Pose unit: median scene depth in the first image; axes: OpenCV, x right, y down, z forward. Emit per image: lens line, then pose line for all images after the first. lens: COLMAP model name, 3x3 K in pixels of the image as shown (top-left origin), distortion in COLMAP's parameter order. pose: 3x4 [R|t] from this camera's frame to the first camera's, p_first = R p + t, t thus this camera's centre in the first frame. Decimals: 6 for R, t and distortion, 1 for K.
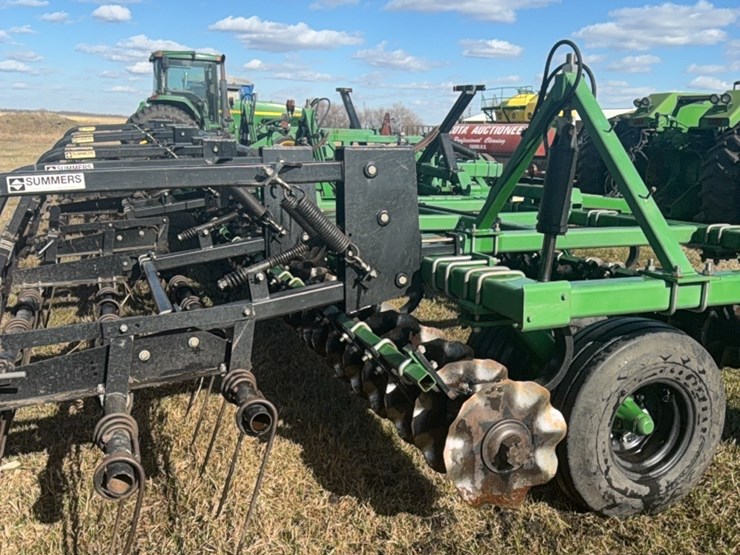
lens RADIAL K [[688.8, 0, 368.9], [0, 688.8, 290.0], [0, 0, 1]] dist [0.038251, 0.000000]
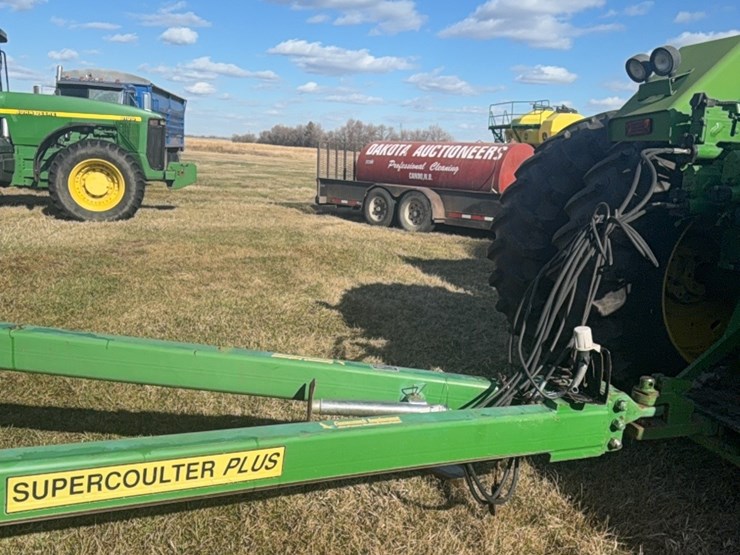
lens RADIAL K [[688.8, 0, 363.8], [0, 688.8, 280.0], [0, 0, 1]] dist [0.038251, 0.000000]
pose [[0.996944, 0.034606, -0.070040, 0.774650], [-0.037661, 0.998375, -0.042774, -0.413828], [0.068446, 0.045281, 0.996627, 1.826623]]
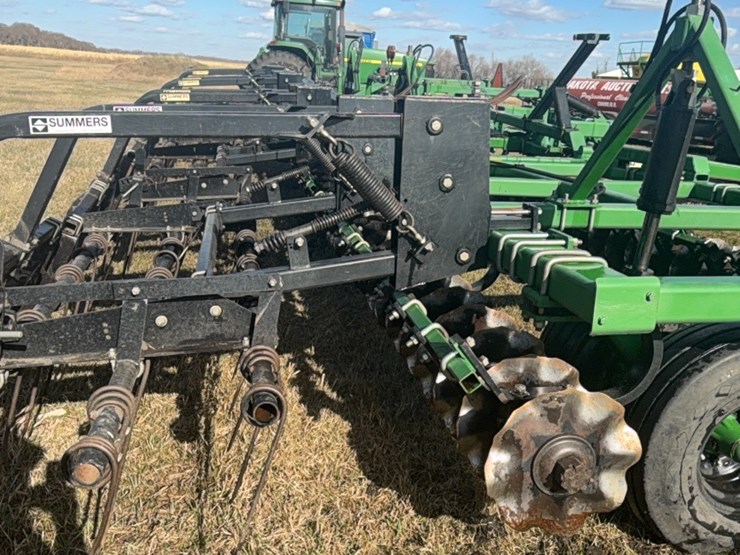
lens RADIAL K [[688.8, 0, 369.7], [0, 688.8, 289.8], [0, 0, 1]] dist [0.038251, 0.000000]
pose [[0.984565, 0.080554, -0.155379, 0.047897], [-0.070276, 0.995029, 0.070553, -0.017236], [0.160290, -0.058544, 0.985332, 0.085197]]
